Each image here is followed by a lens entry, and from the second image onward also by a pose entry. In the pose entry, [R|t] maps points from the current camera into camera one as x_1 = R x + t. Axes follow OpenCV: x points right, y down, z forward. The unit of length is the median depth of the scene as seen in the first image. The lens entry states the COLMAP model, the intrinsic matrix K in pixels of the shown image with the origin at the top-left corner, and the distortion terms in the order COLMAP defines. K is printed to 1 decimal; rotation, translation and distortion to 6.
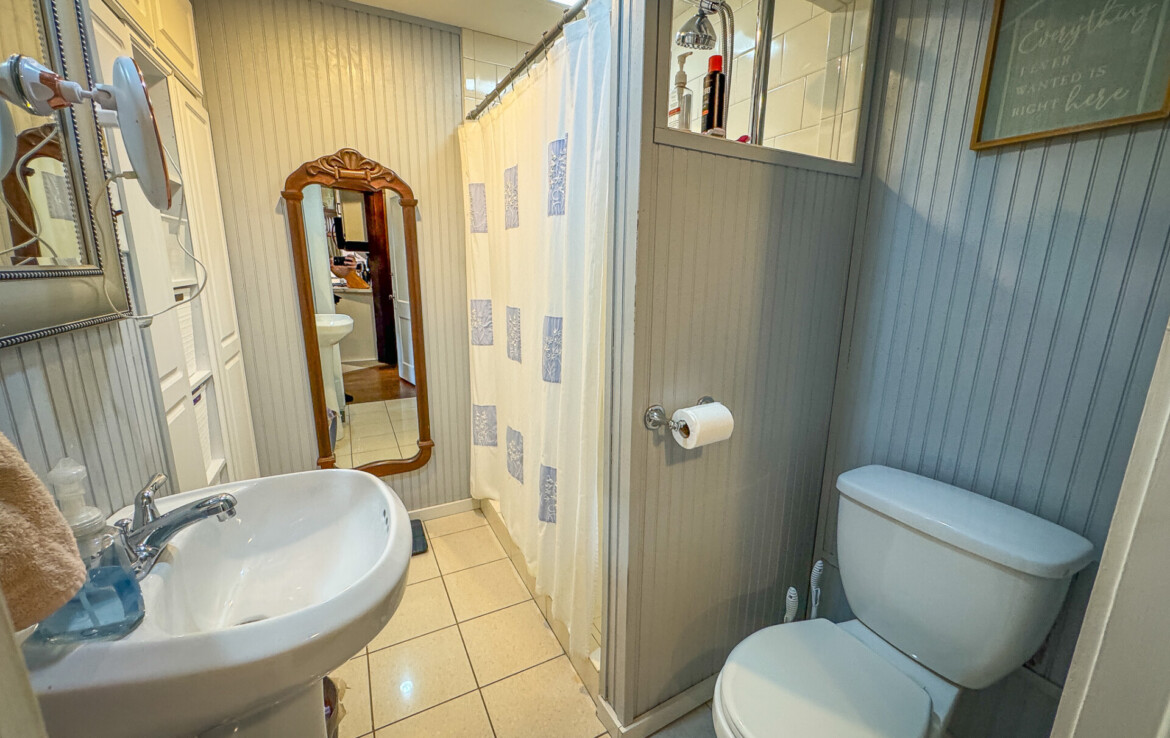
lens RADIAL K [[467.5, 0, 584.5], [0, 467.5, 368.3], [0, 0, 1]] dist [-0.005970, 0.001082]
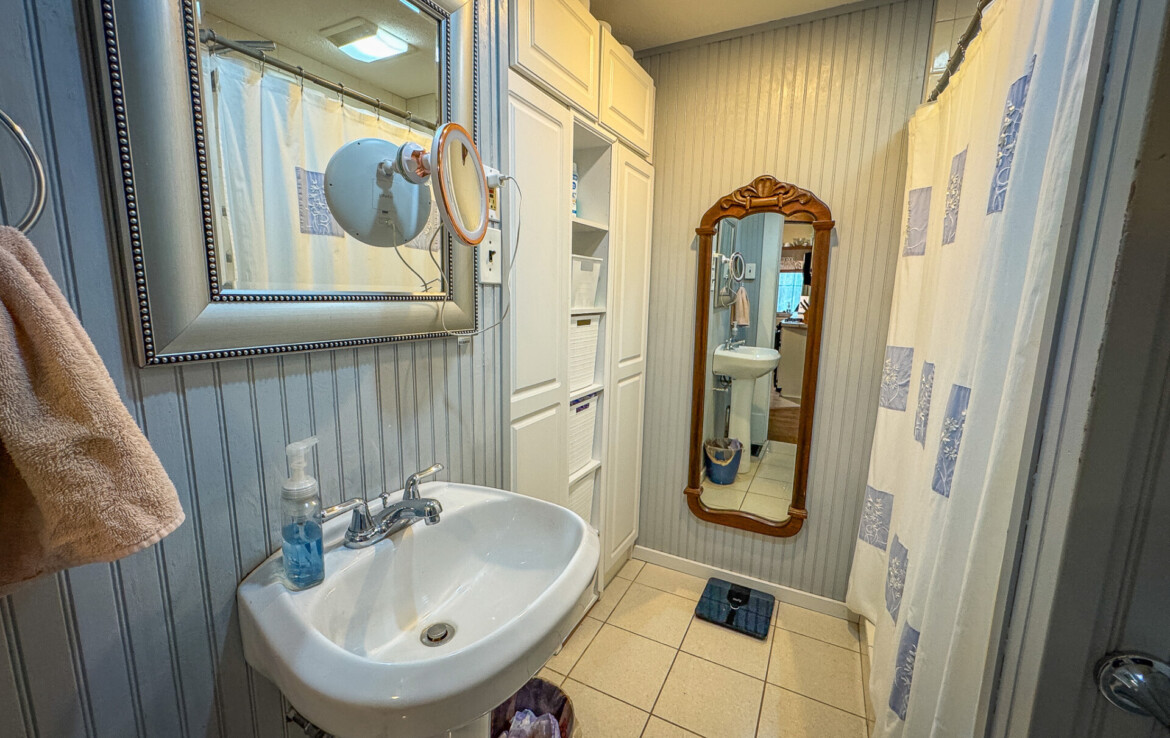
lens RADIAL K [[467.5, 0, 587.4], [0, 467.5, 369.5], [0, 0, 1]] dist [-0.005970, 0.001082]
pose [[0.574955, 0.128384, -0.808050, 0.097474], [-0.186381, 0.982198, 0.023436, -0.043962], [0.796674, 0.137130, 0.588648, 0.218732]]
